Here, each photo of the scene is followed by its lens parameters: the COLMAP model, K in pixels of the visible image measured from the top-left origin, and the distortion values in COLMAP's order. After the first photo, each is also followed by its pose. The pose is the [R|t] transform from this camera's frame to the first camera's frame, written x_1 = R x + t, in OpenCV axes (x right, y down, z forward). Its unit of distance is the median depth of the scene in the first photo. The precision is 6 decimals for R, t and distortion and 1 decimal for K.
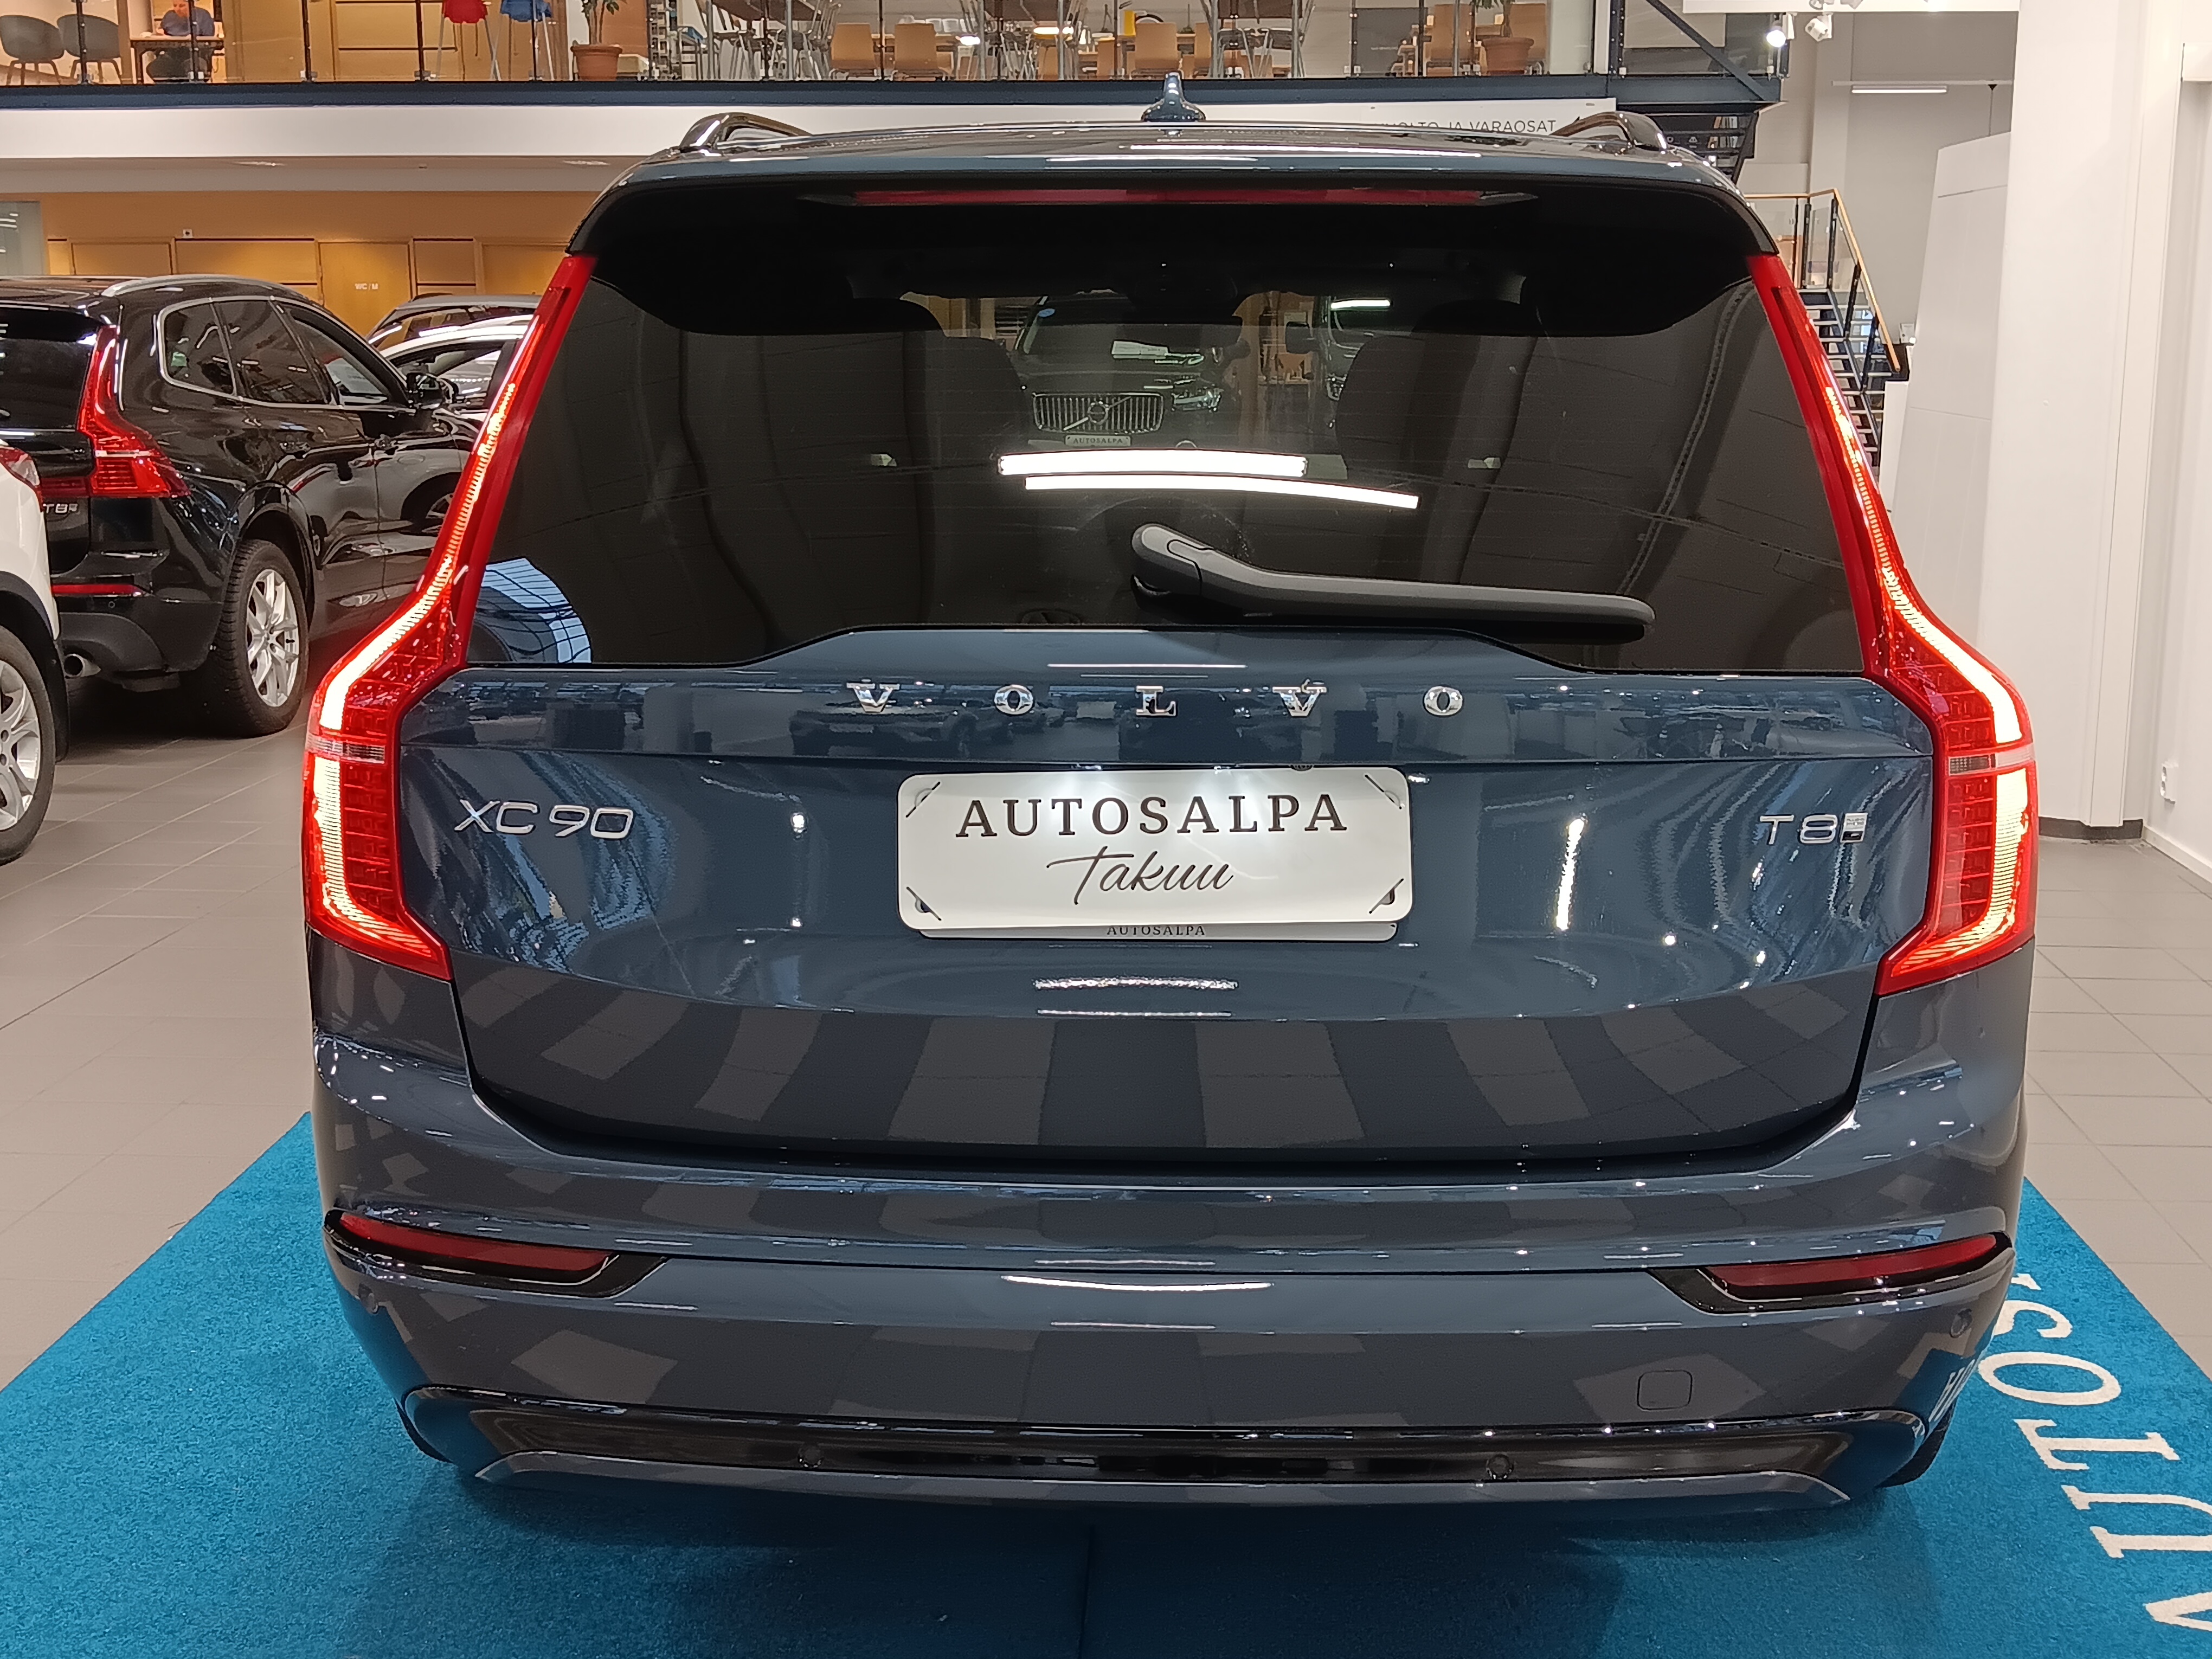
lens RADIAL K [[2593.5, 0, 1106.0], [0, 2593.5, 829.5], [0, 0, 1]] dist [0.203461, -0.536469]
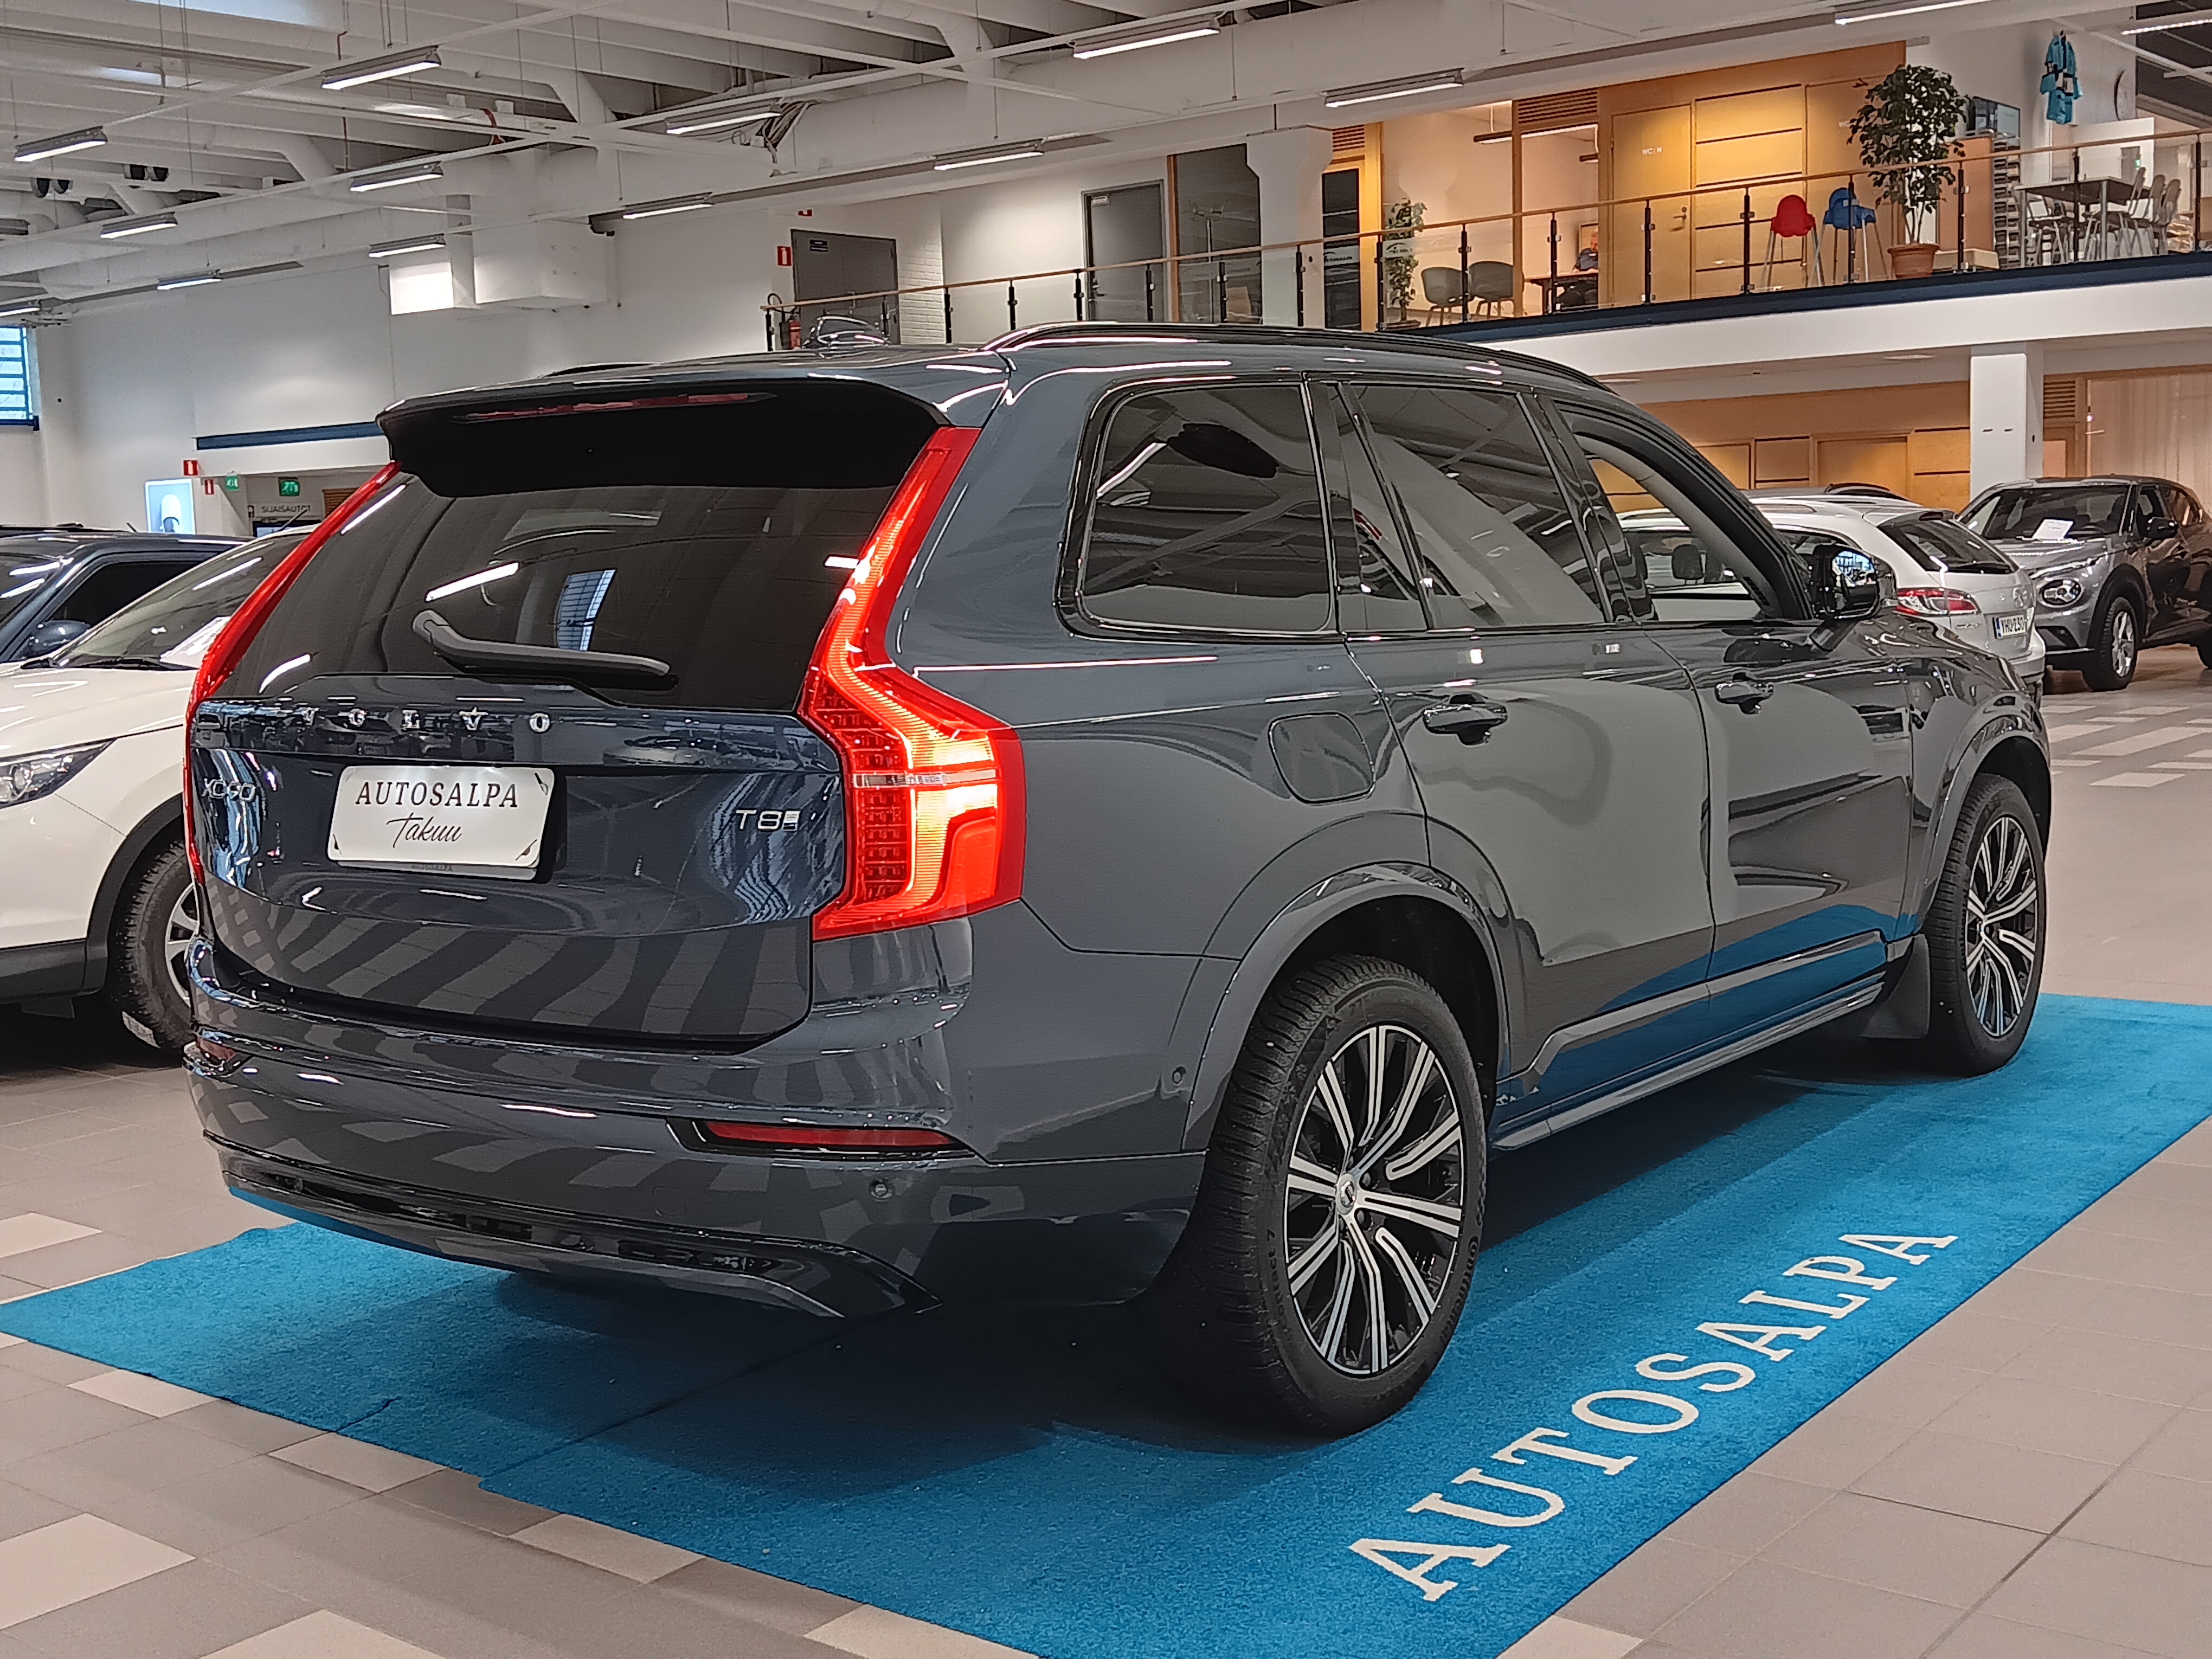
lens RADIAL K [[2593.5, 0, 1106.0], [0, 2593.5, 829.5], [0, 0, 1]] dist [0.203461, -0.536469]
pose [[0.817126, 0.039350, -0.575115, 1.256321], [-0.081904, 0.995471, -0.048259, 0.058944], [0.570611, 0.086538, 0.816648, -0.063521]]
